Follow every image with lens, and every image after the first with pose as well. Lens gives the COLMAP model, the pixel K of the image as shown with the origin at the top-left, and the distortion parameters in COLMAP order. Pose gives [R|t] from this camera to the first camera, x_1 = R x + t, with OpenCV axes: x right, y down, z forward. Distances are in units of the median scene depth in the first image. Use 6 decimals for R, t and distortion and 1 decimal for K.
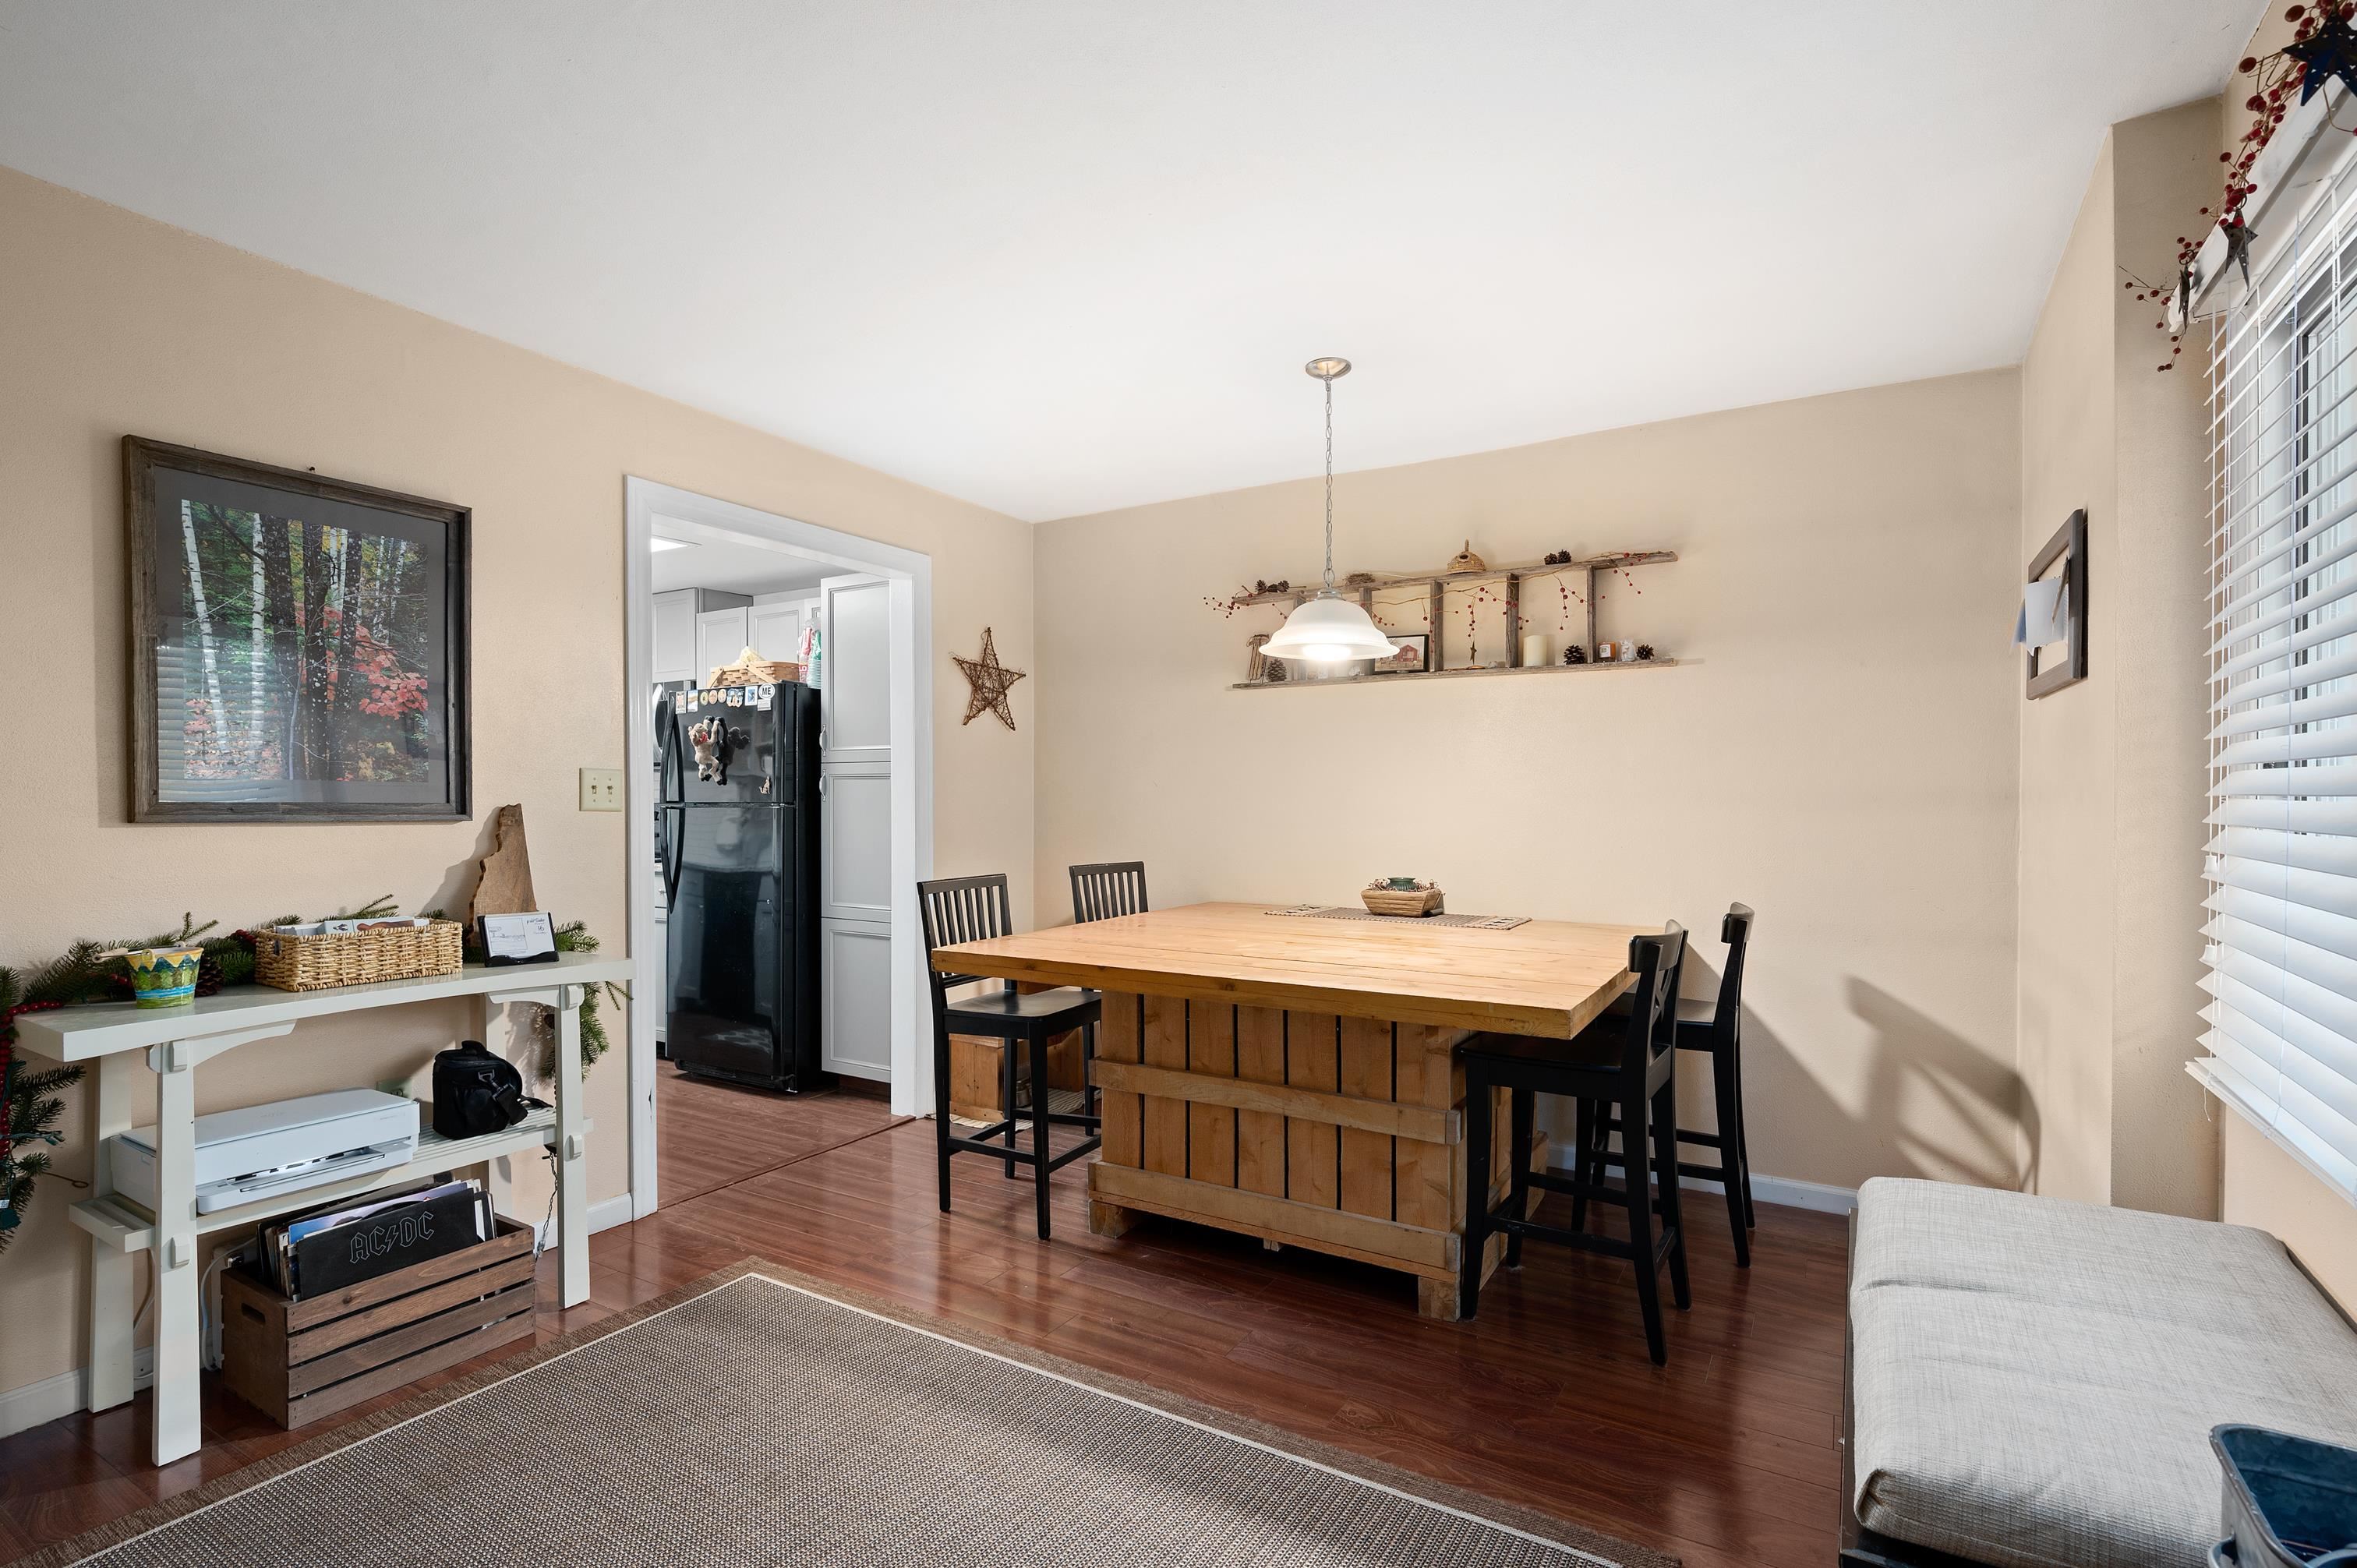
lens RADIAL K [[1129.4, 0, 1161.7], [0, 1129.4, 787.3], [0, 0, 1]] dist [0.000177, 0.000104]
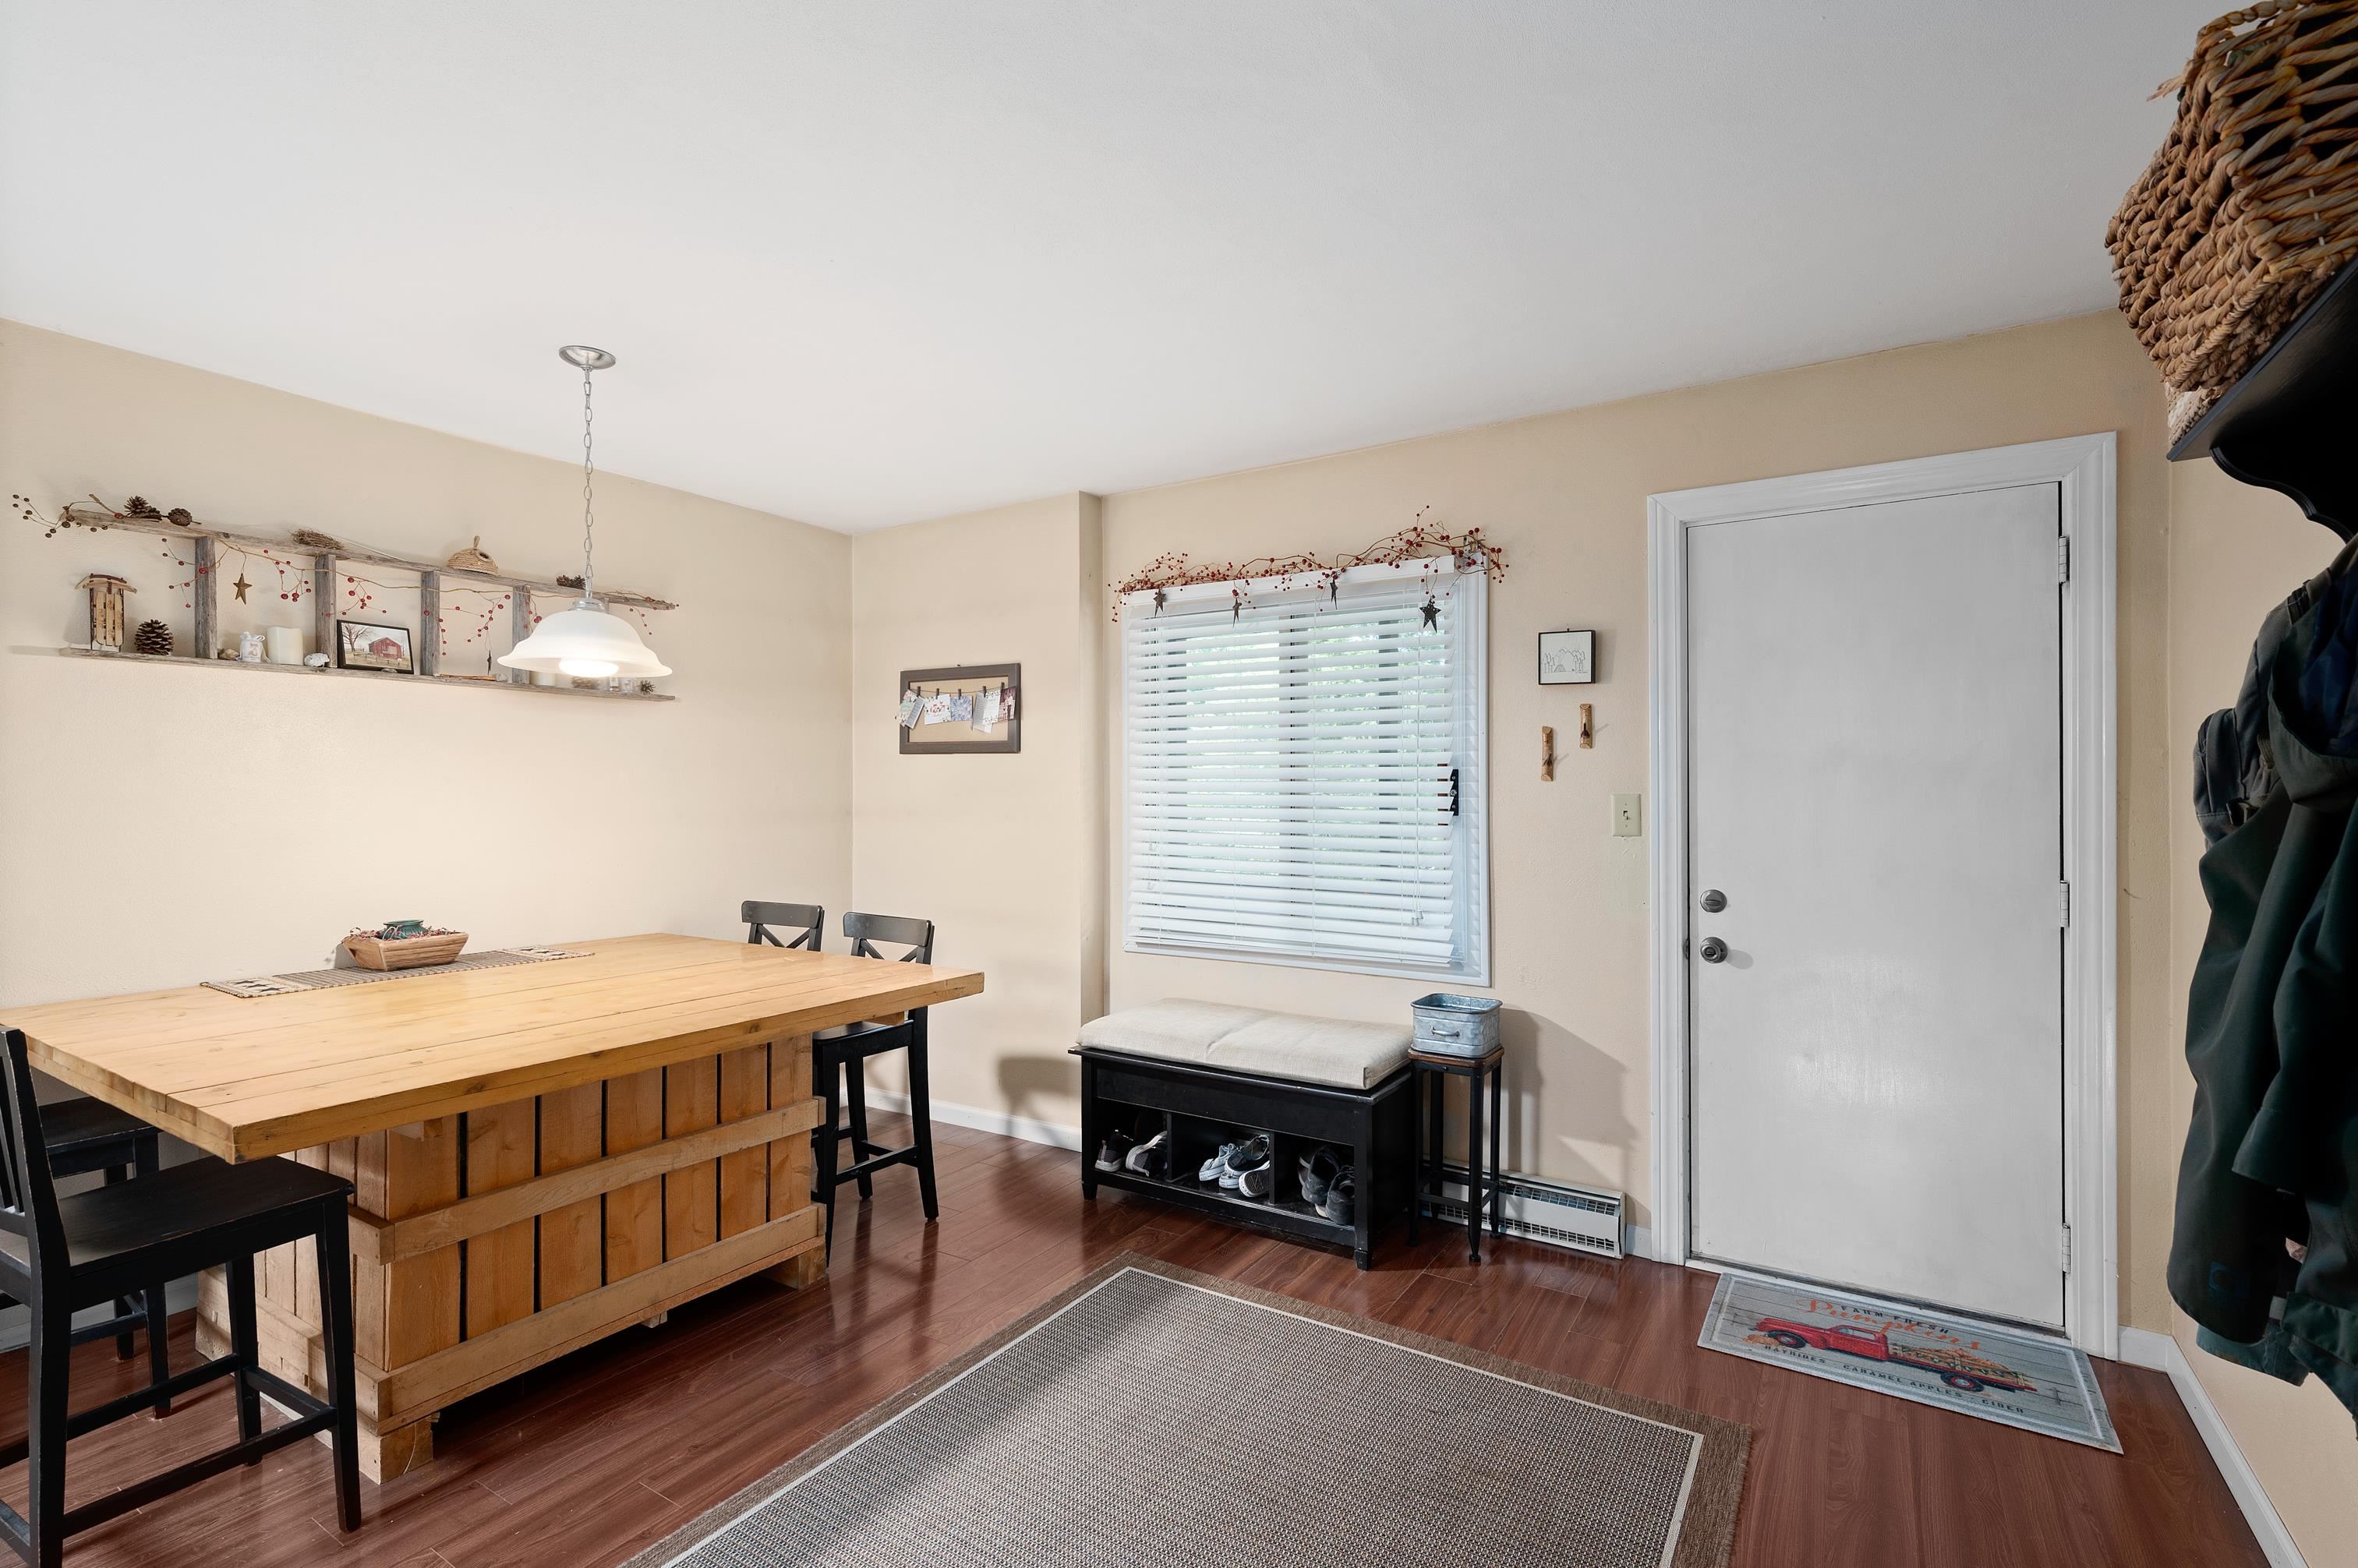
lens RADIAL K [[1129.8, 0, 1162.2], [0, 1129.8, 787.3], [0, 0, 1]] dist [0.000177, 0.000104]
pose [[0.002288, 0.005527, 0.999982, -0.758406], [-0.004281, 0.999976, -0.005517, -0.019934], [-0.999988, -0.004268, 0.002311, 0.549835]]
